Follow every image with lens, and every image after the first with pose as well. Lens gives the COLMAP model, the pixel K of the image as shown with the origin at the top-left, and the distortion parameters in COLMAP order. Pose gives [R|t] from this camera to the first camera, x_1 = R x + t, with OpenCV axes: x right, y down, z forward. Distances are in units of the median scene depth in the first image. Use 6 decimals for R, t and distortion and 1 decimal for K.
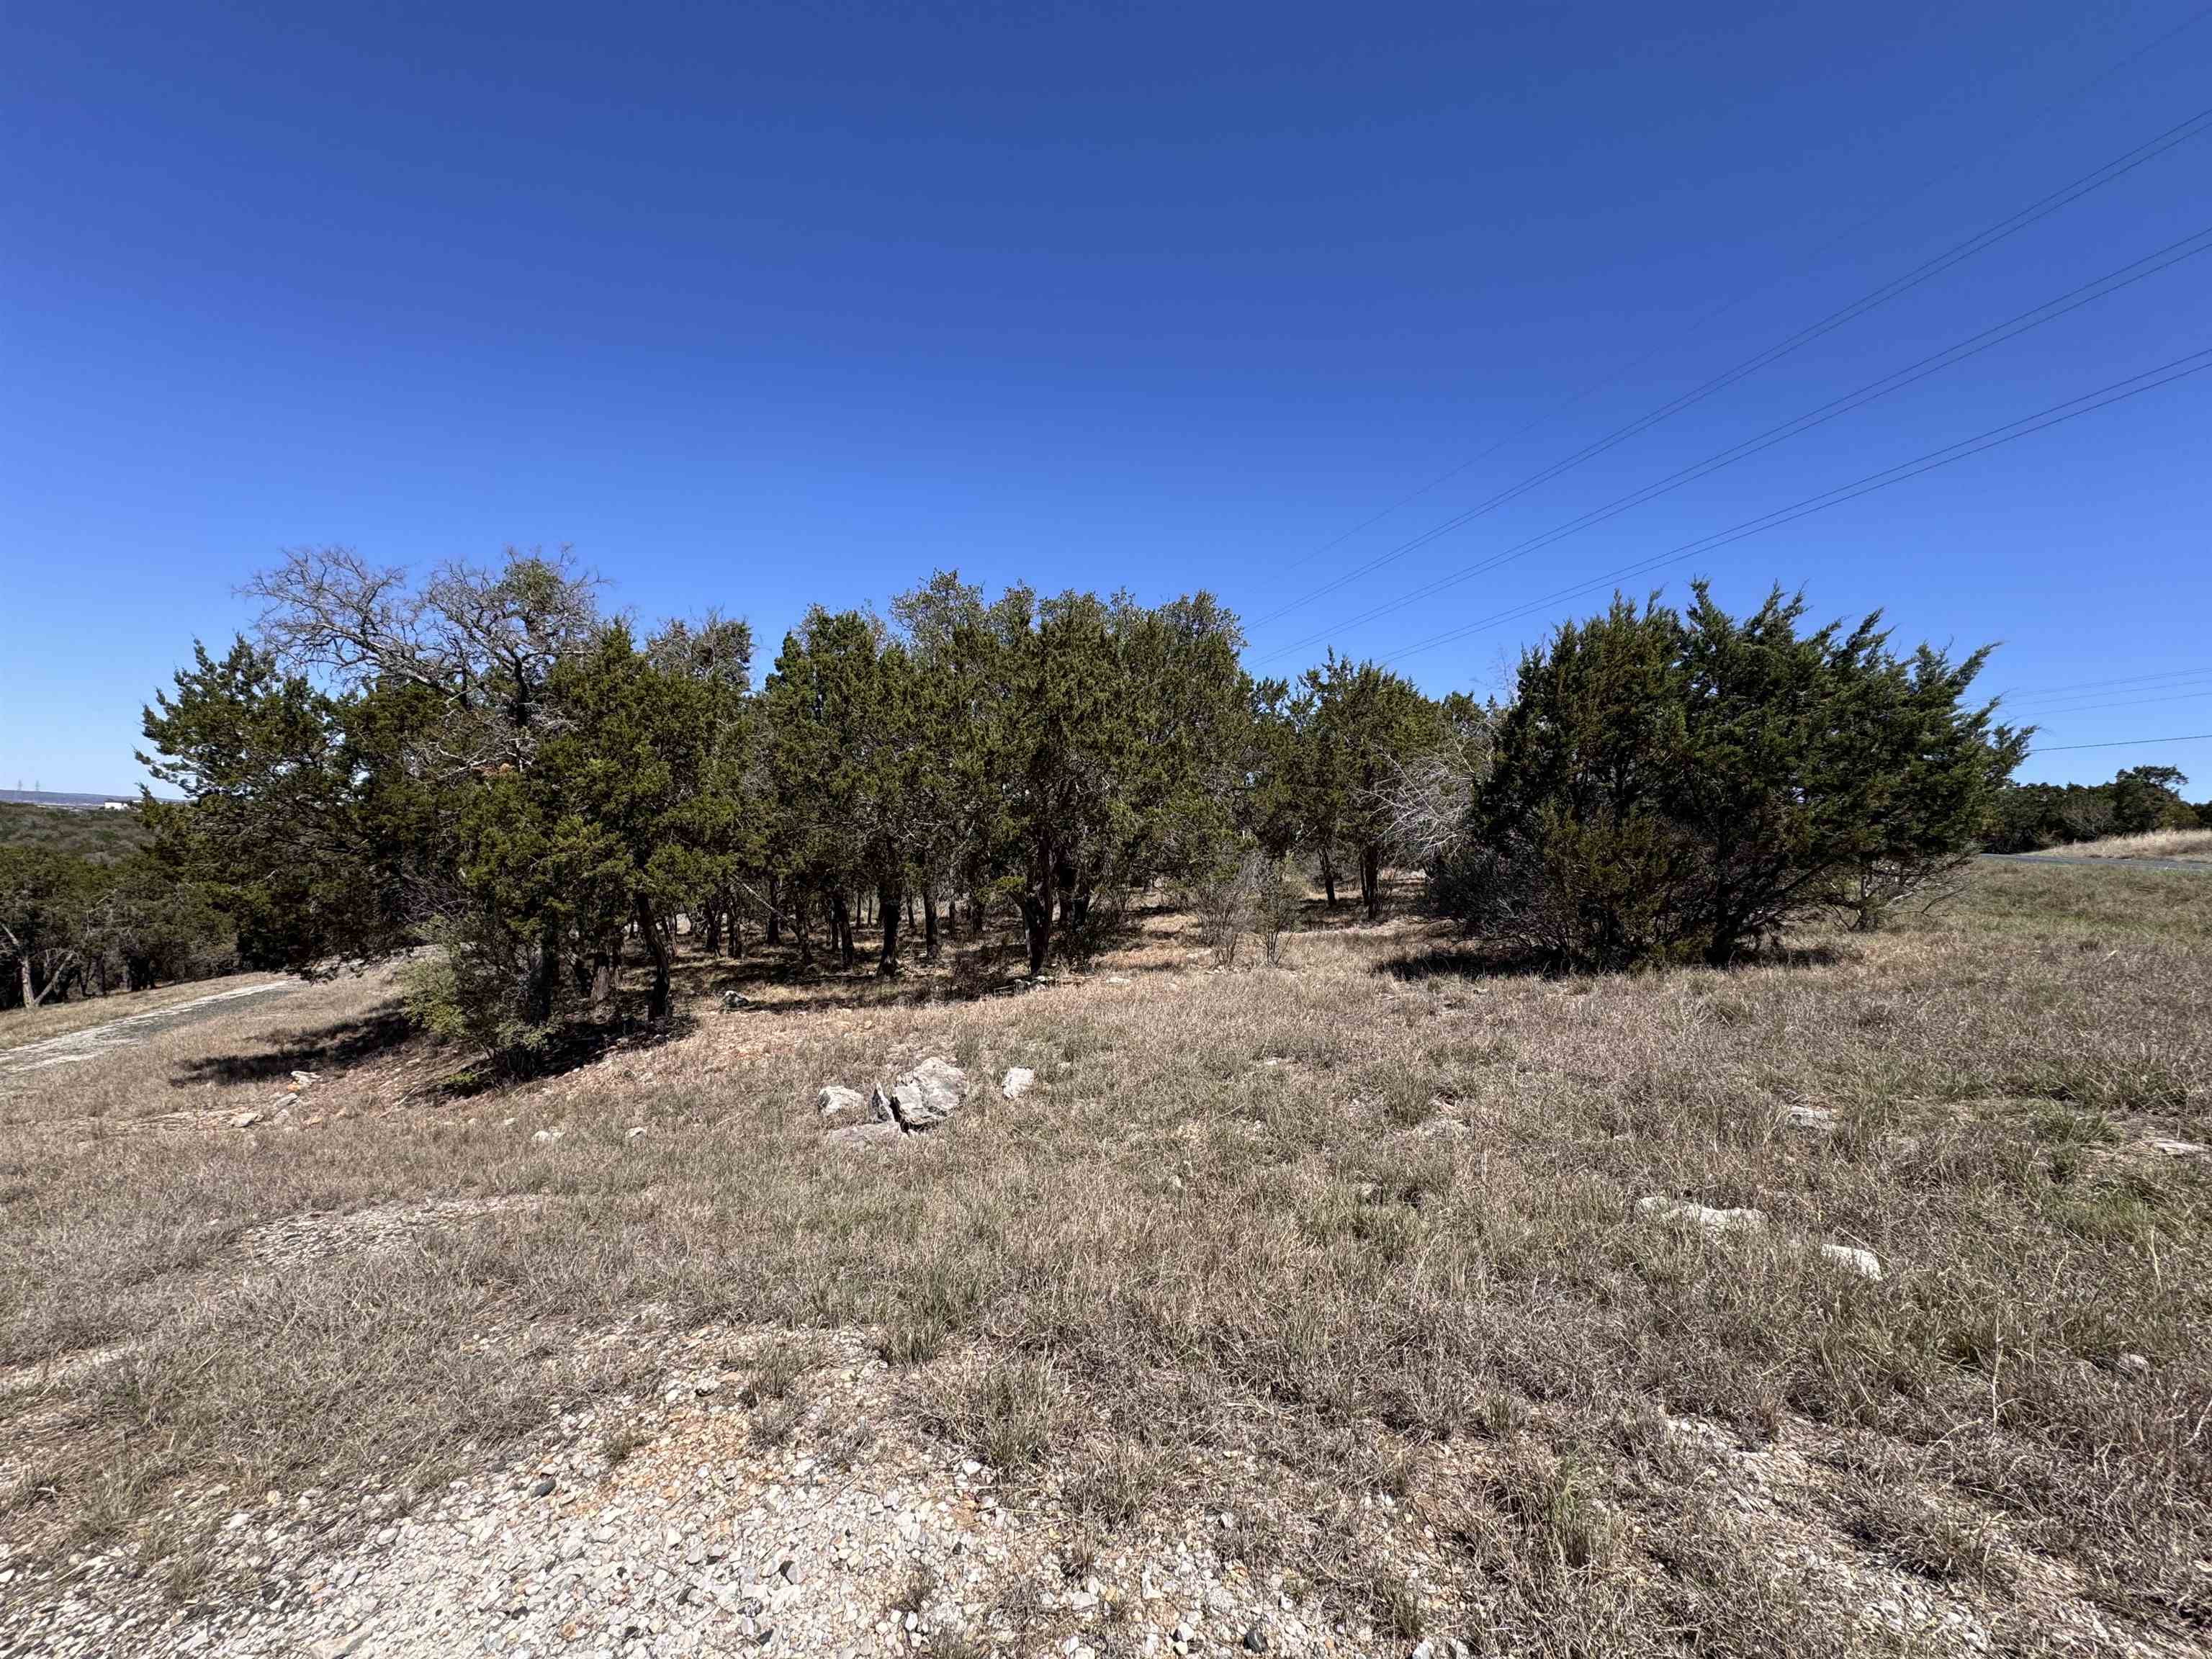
lens RADIAL K [[879.5, 0, 1098.0], [0, 879.5, 830.6], [0, 0, 1]] dist [-0.000783, 0.000523]
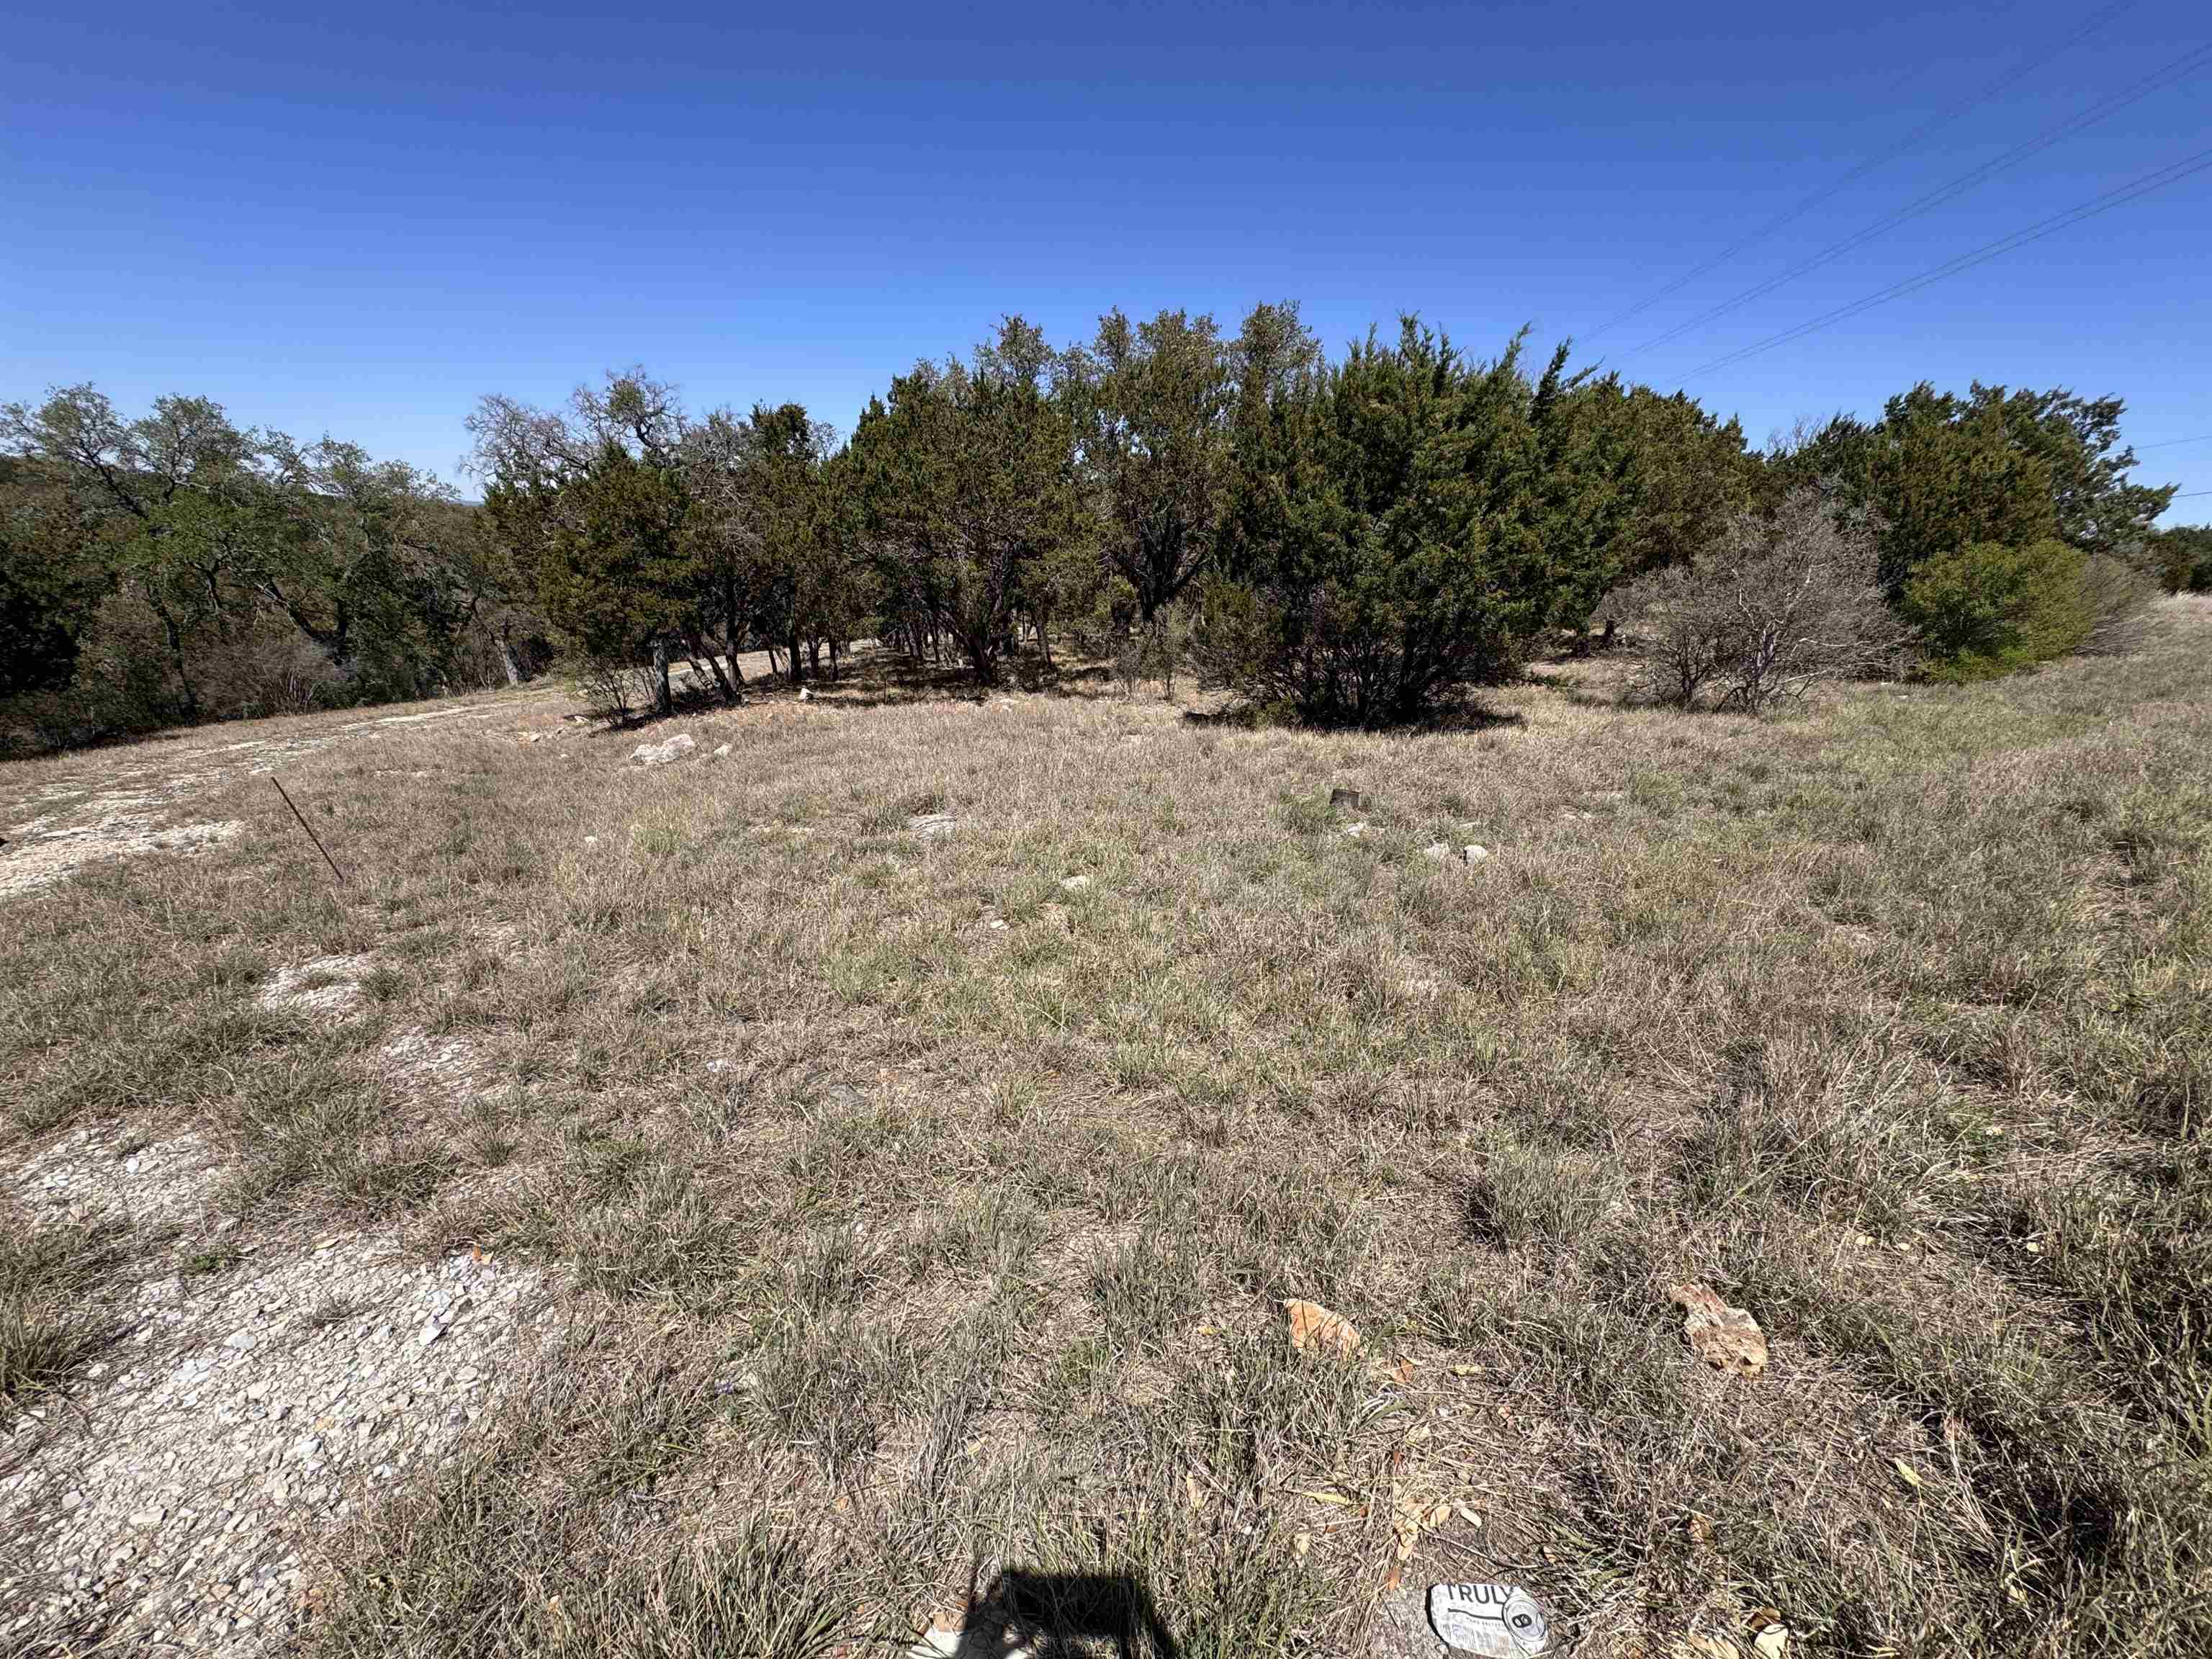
lens RADIAL K [[879.5, 0, 1106.1], [0, 879.5, 828.0], [0, 0, 1]] dist [-0.000783, 0.000523]
pose [[0.890142, 0.138753, -0.434045, 0.439507], [0.005158, 0.949385, 0.314073, -0.032111], [0.455655, -0.281808, 0.844371, -0.034174]]
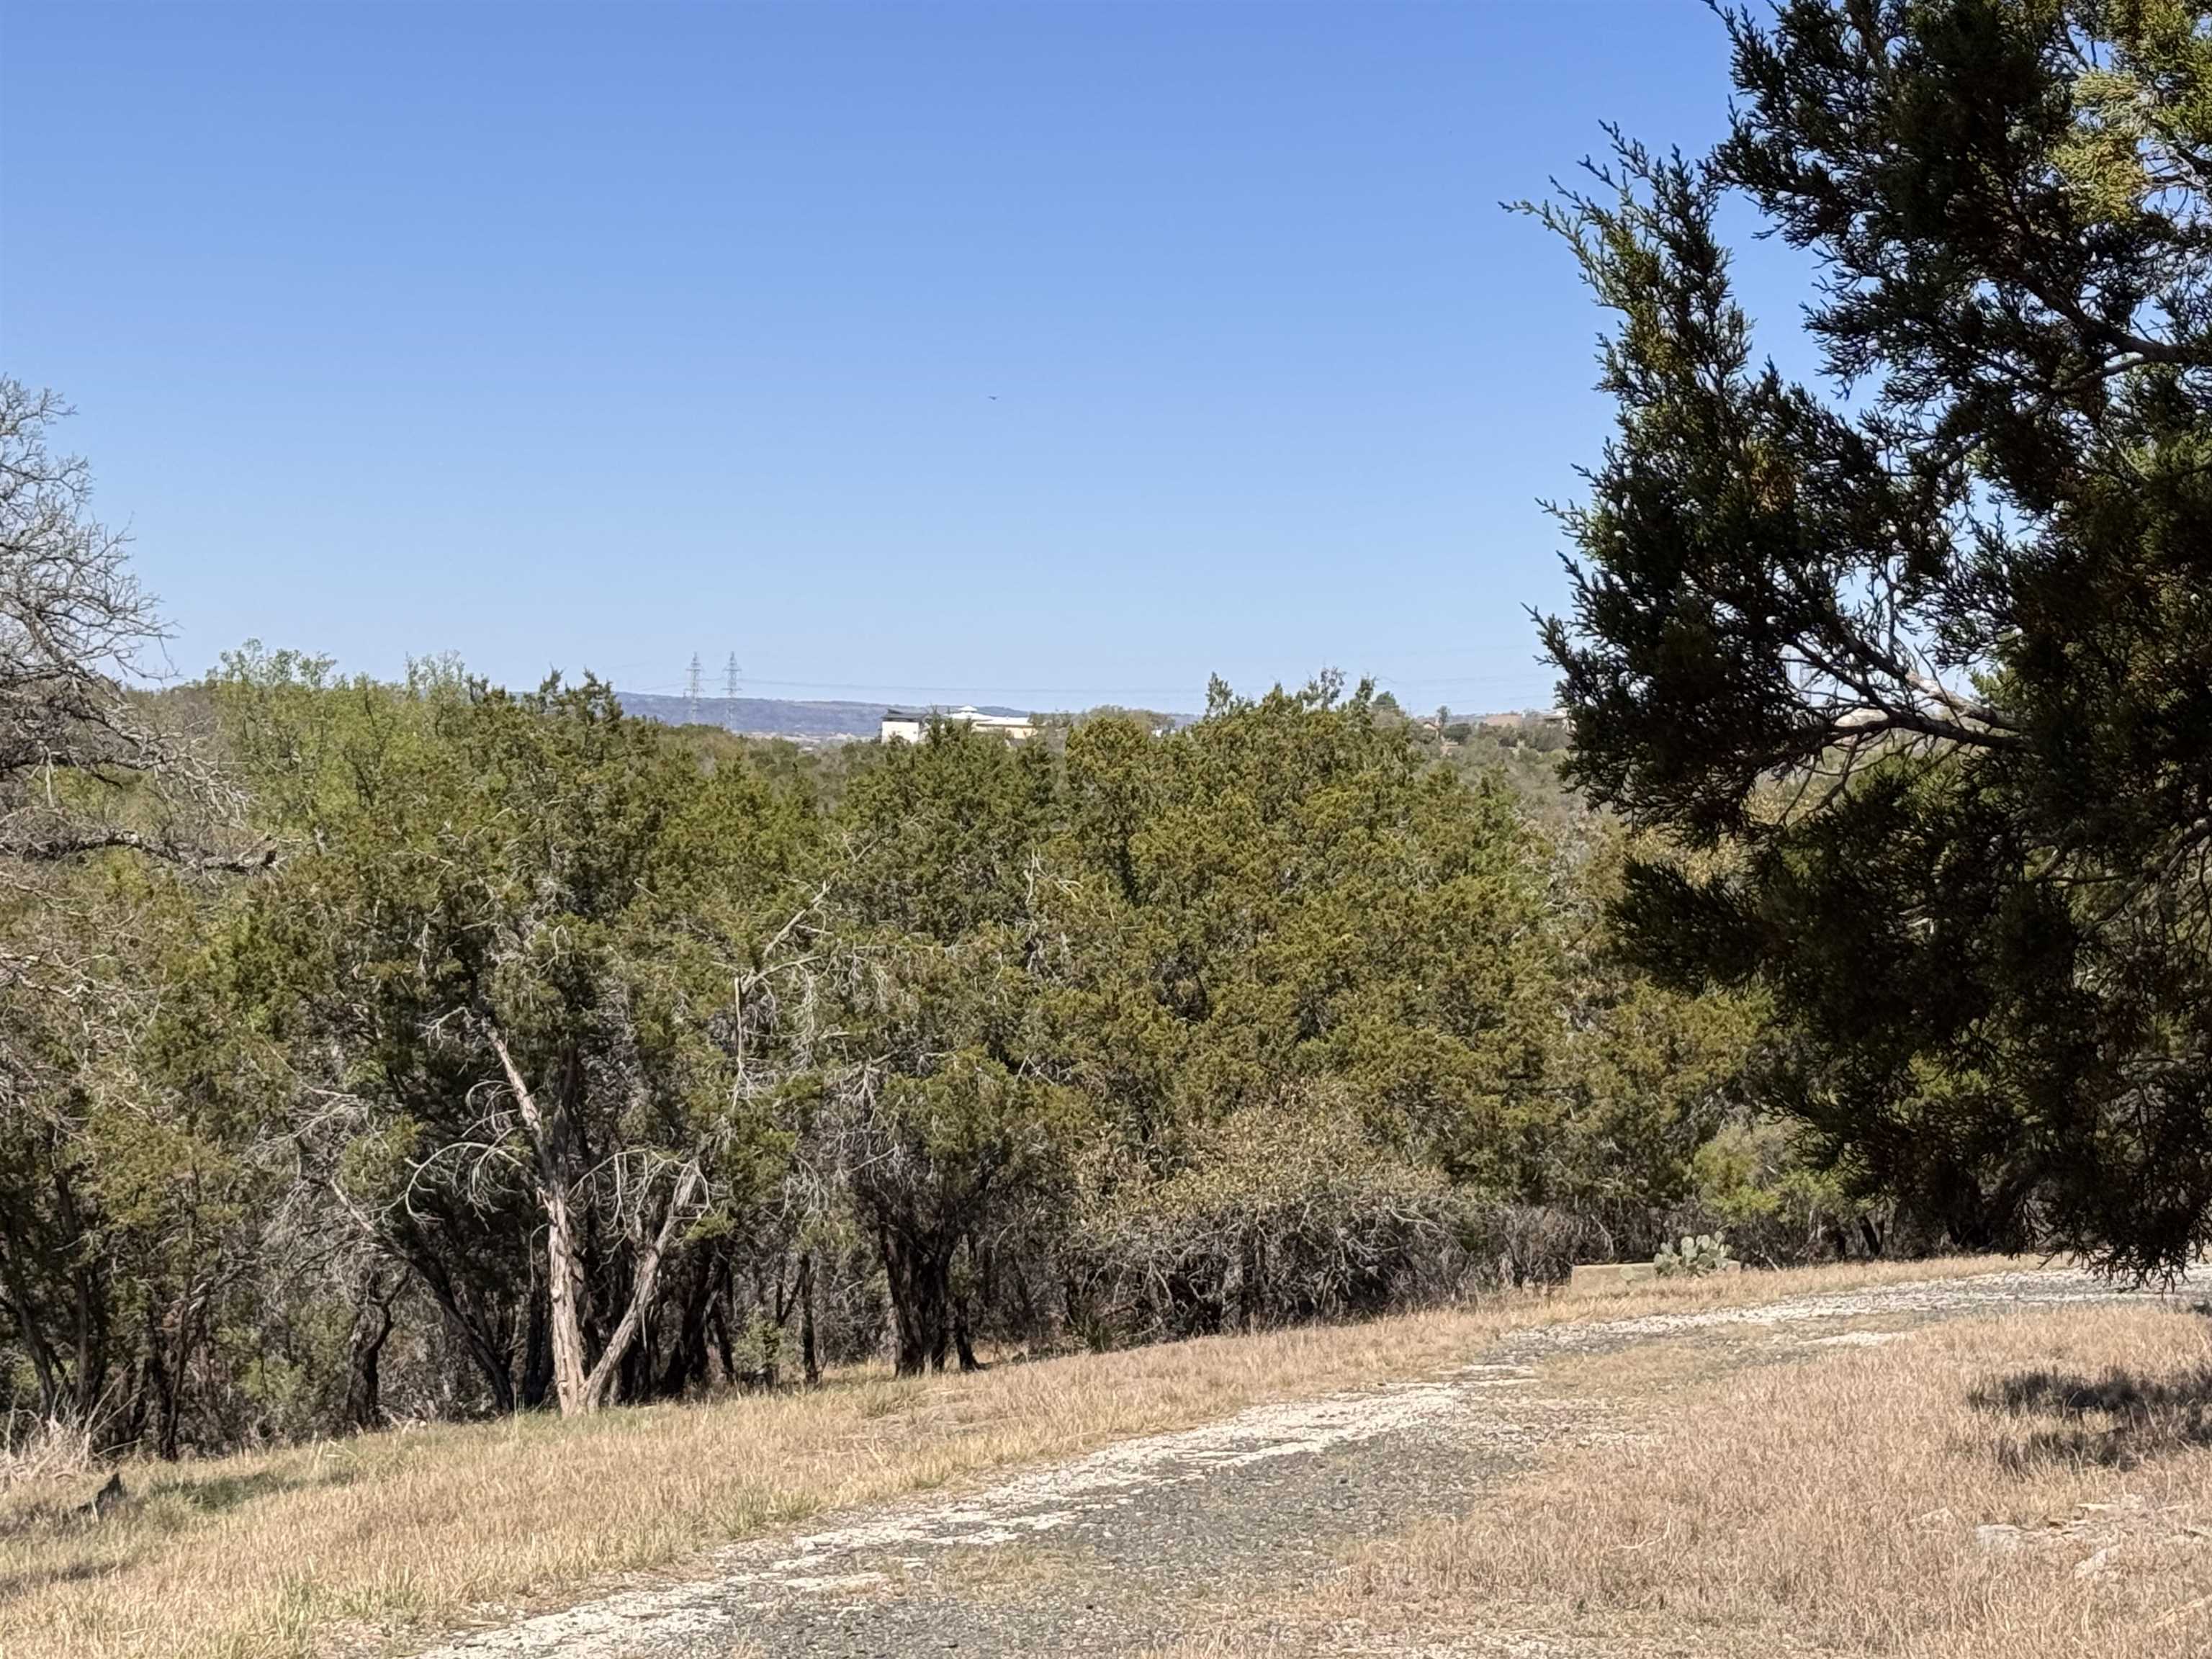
lens RADIAL K [[4402.1, 0, 1124.9], [0, 4402.1, 849.1], [0, 0, 1]] dist [0.241038, 0.000000]
pose [[0.702494, -0.002396, -0.711685, -0.540514], [0.008823, 0.999947, 0.005342, 0.092135], [0.711635, -0.010031, 0.702478, 0.530540]]
